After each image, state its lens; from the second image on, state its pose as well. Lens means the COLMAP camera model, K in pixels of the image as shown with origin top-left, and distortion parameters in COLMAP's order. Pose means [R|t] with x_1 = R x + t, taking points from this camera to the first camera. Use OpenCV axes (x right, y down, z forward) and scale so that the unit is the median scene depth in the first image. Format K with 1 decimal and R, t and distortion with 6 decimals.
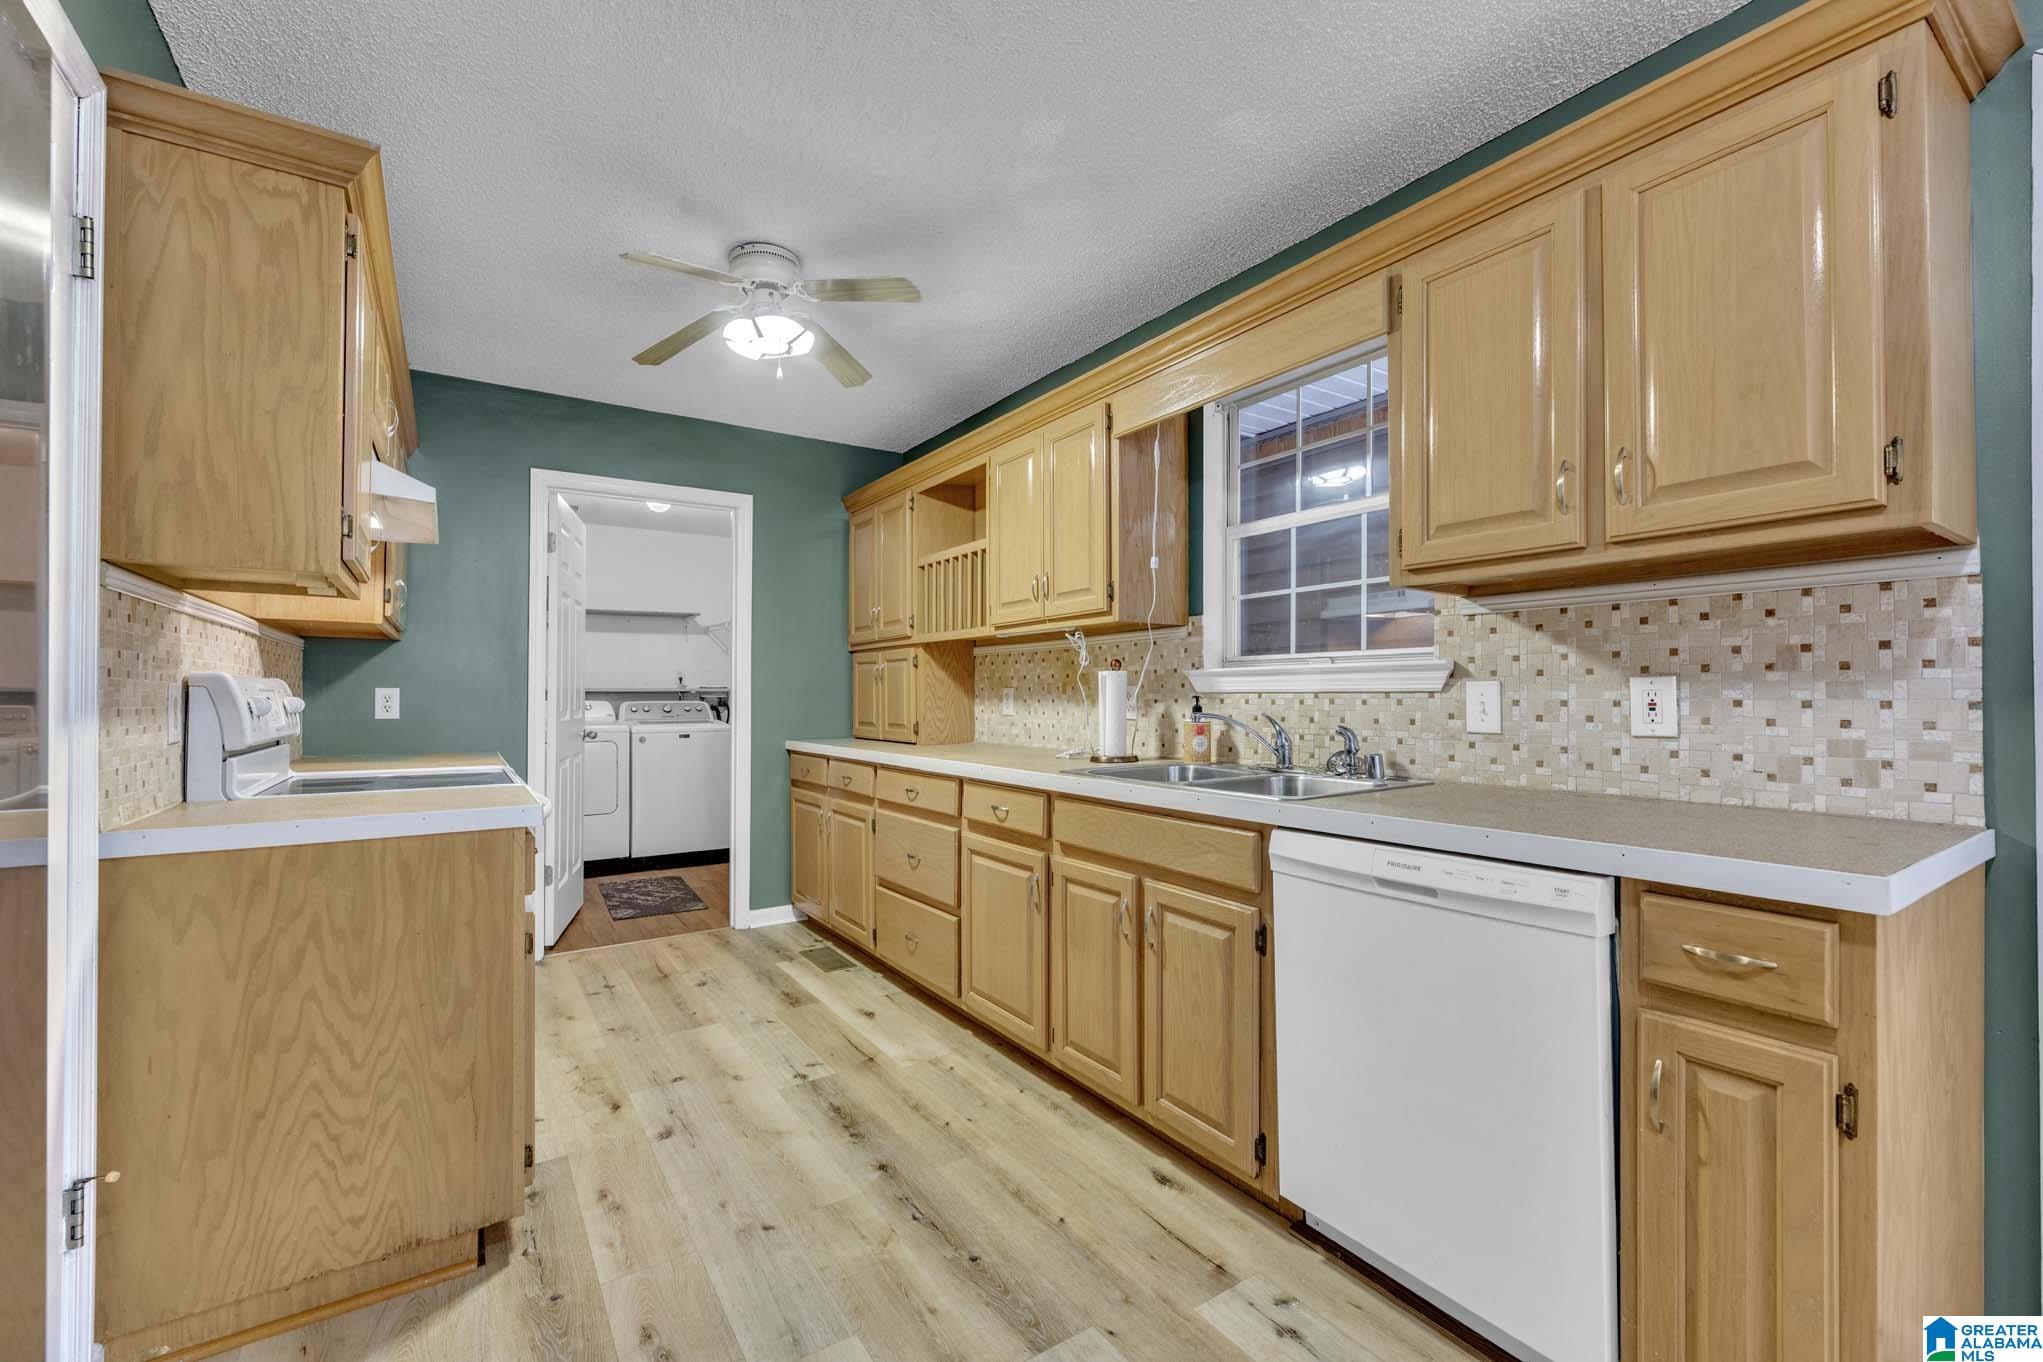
lens RADIAL K [[848.9, 0, 1019.5], [0, 848.9, 683.6], [0, 0, 1]] dist [0.004711, -0.000053]
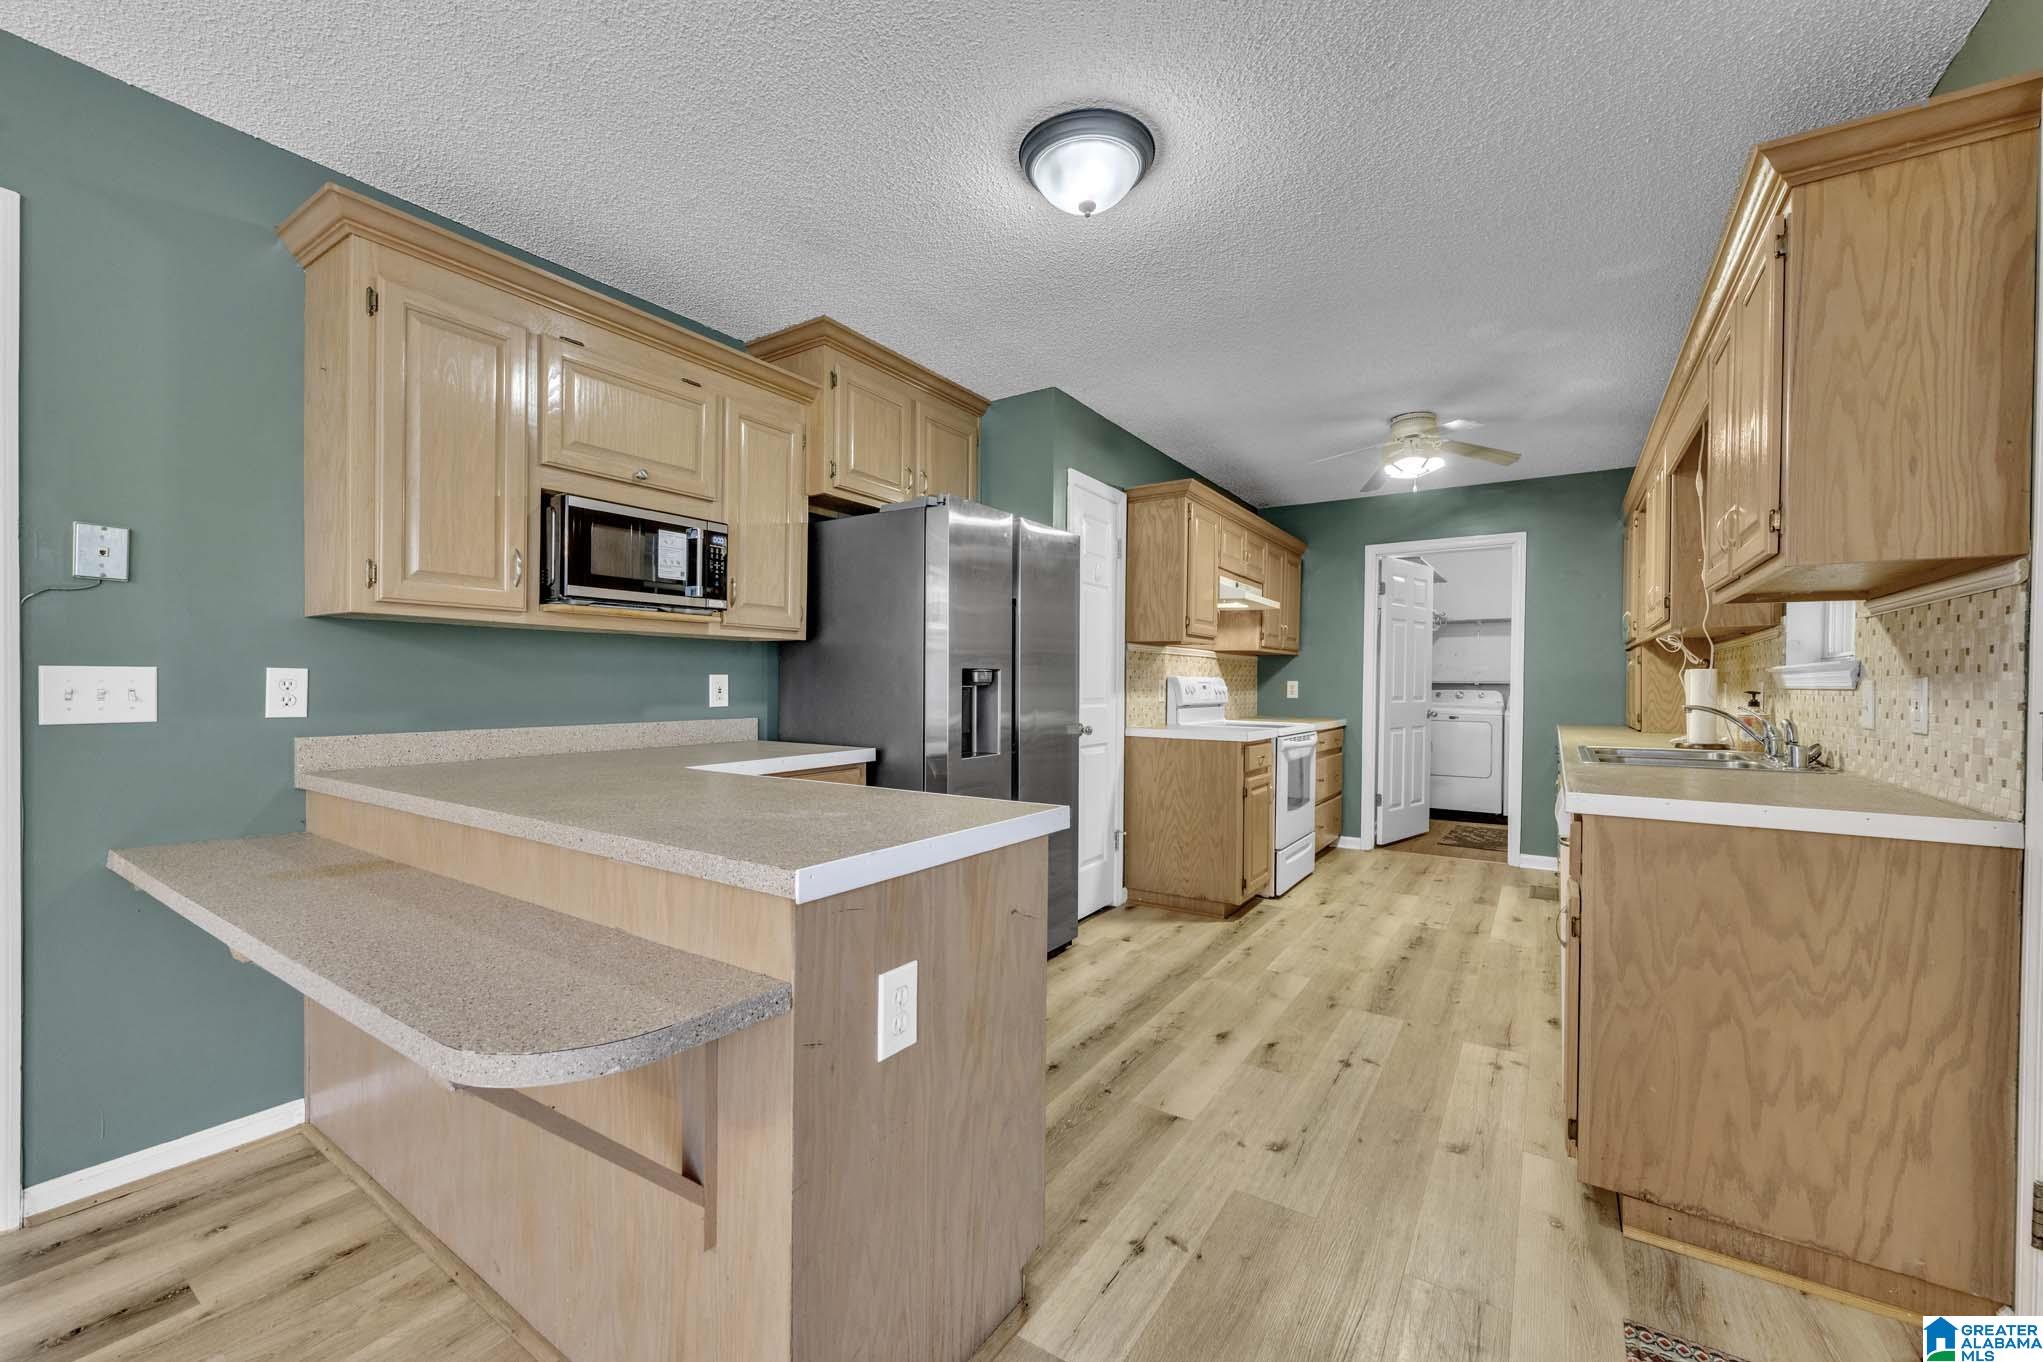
lens RADIAL K [[789.0, 0, 1025.6], [0, 789.0, 686.8], [0, 0, 1]] dist [-0.000221, -0.000011]
pose [[0.395467, 0.009652, -0.918430, 0.875269], [0.004668, 0.999911, 0.012518, -0.010345], [0.918468, -0.009238, 0.395386, -0.301030]]
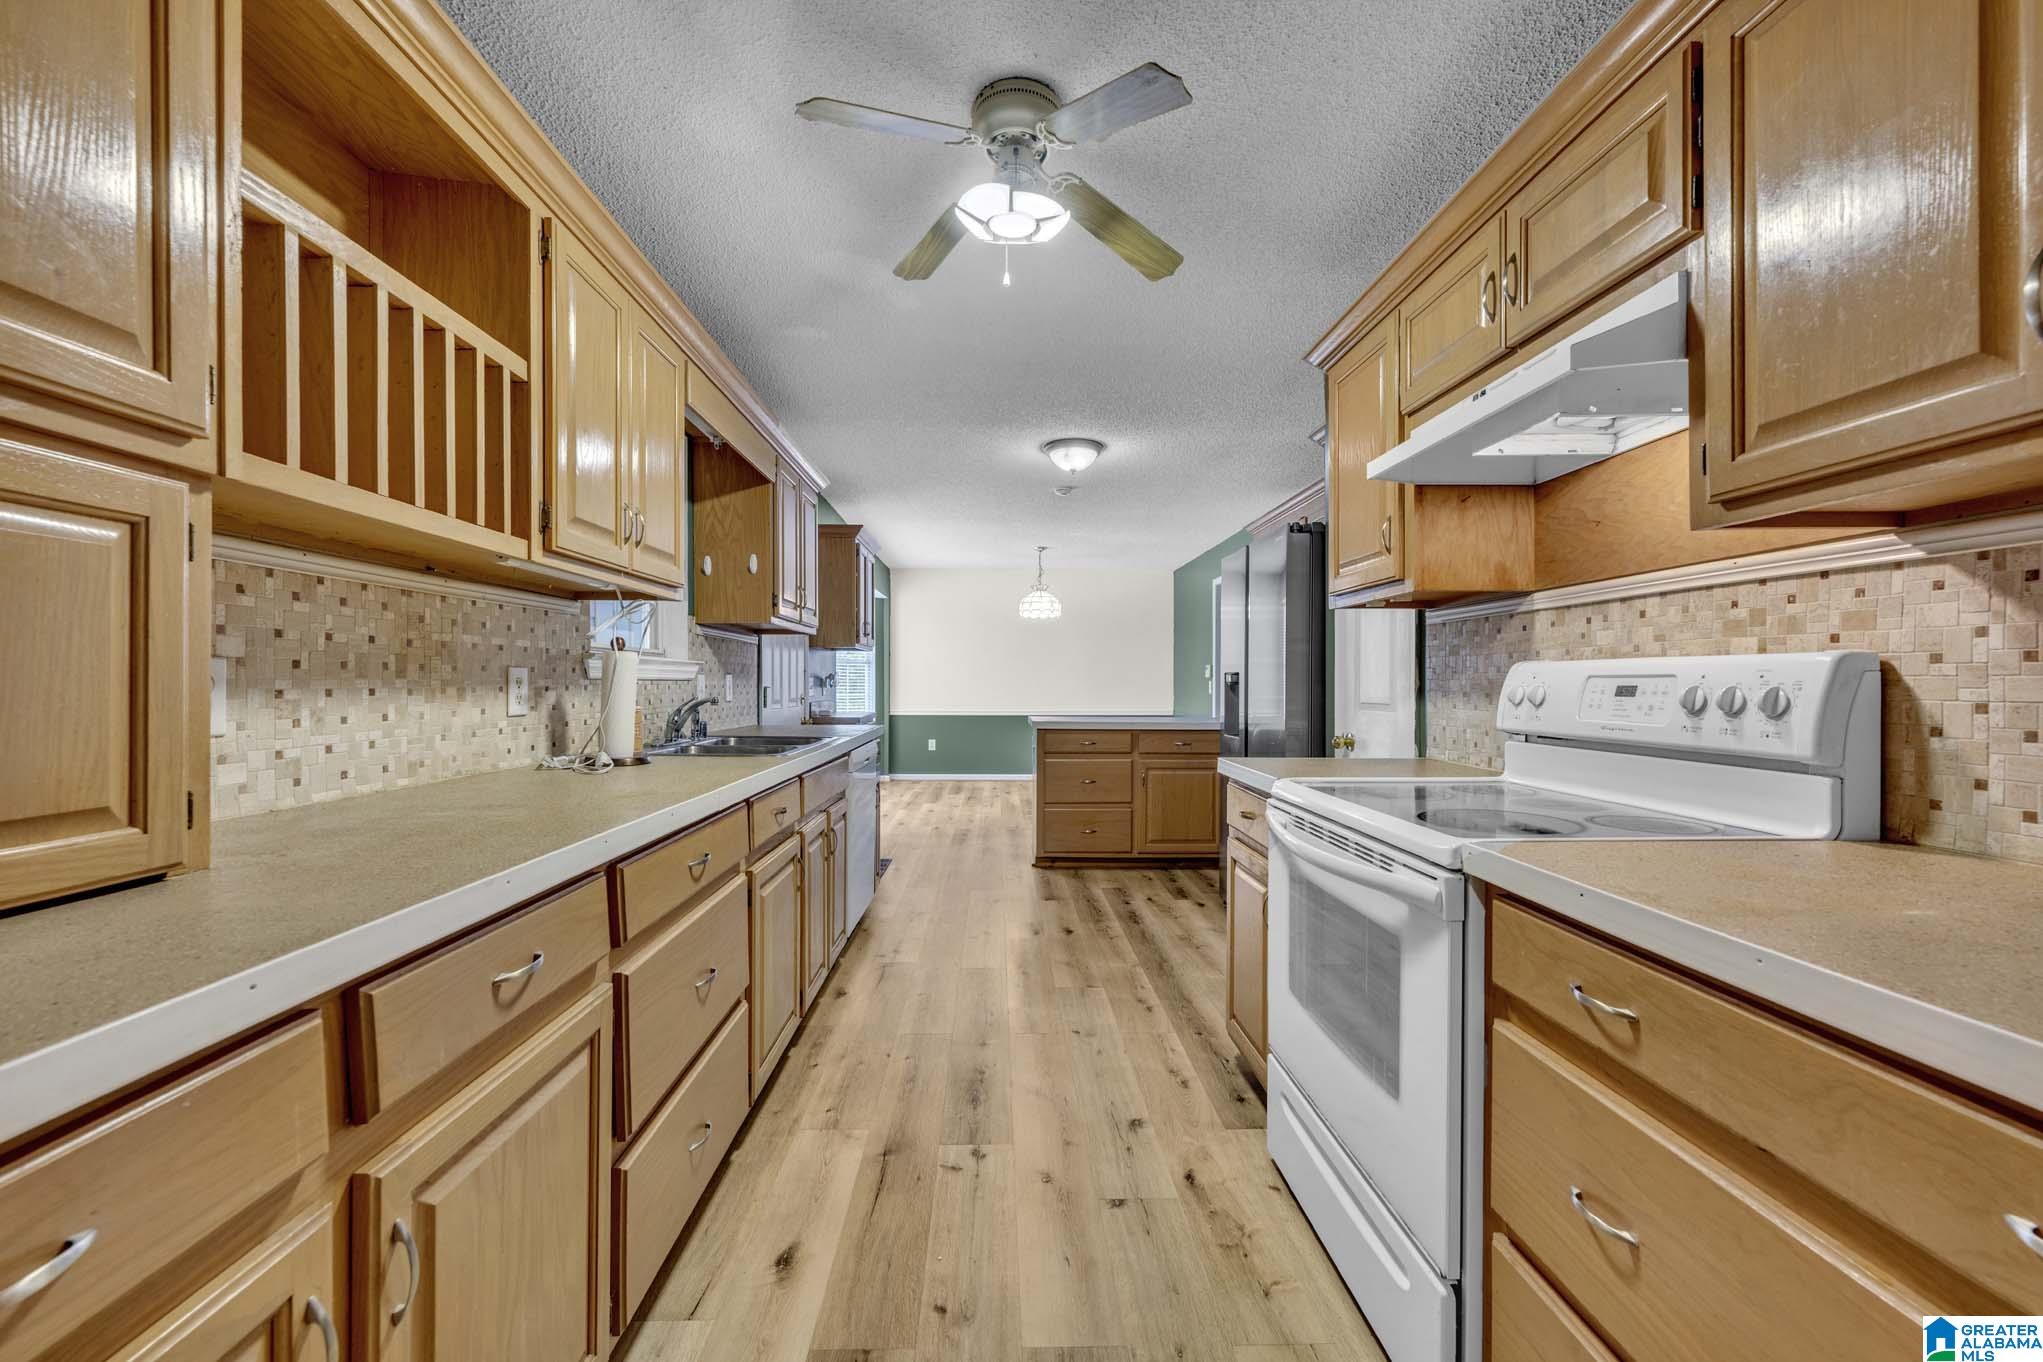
lens RADIAL K [[848.9, 0, 1013.8], [0, 848.9, 684.4], [0, 0, 1]] dist [0.004711, -0.000053]
pose [[-0.849094, -0.002056, 0.528237, -0.765603], [-0.009057, 0.999902, -0.010668, 0.026891], [-0.528164, -0.013842, -0.849030, 1.801363]]
